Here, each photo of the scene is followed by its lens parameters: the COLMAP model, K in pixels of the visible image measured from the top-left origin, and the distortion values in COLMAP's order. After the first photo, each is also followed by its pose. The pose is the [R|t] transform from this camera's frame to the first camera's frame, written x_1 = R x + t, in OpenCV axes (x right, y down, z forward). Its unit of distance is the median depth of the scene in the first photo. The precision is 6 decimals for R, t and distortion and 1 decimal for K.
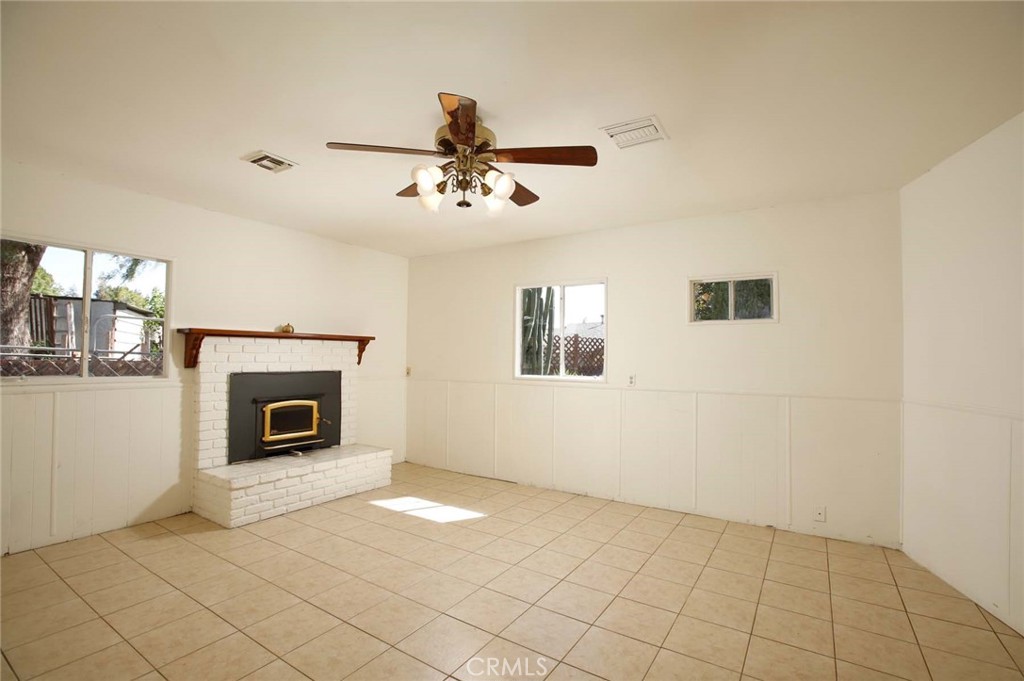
lens RADIAL K [[480.1, 0, 512.0], [0, 480.1, 340.5], [0, 0, 1]] dist [0.001228, 0.000705]
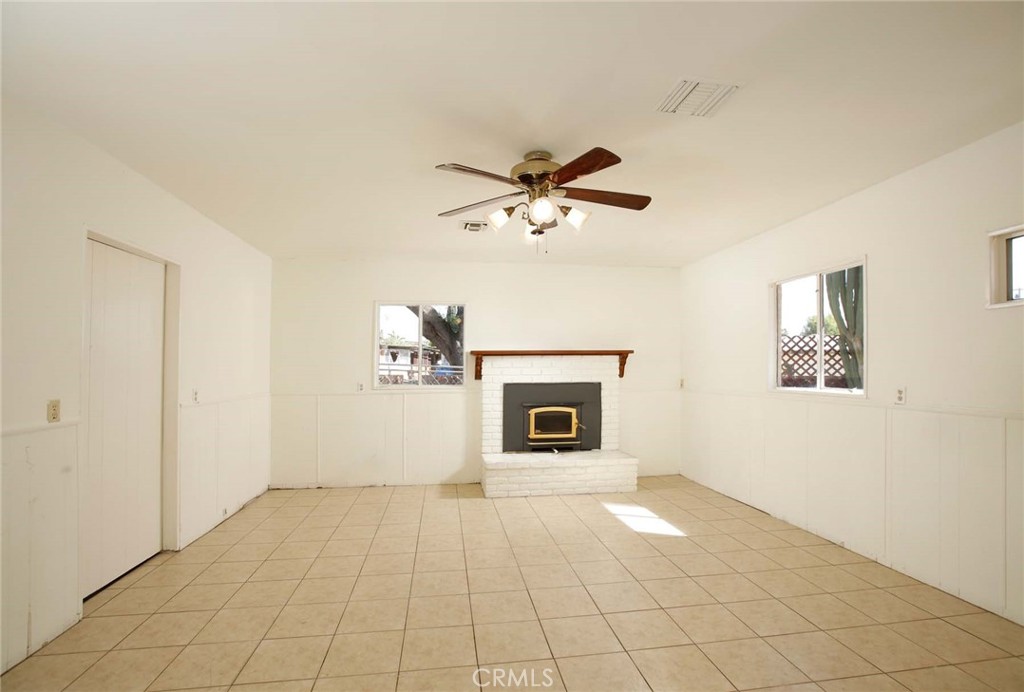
lens RADIAL K [[481.4, 0, 513.4], [0, 481.4, 368.6], [0, 0, 1]] dist [-0.000988, 0.000192]
pose [[0.684545, -0.020040, -0.728695, 0.367379], [0.040099, 0.999144, 0.010192, 0.014047], [0.727867, -0.036197, 0.684762, 0.113152]]
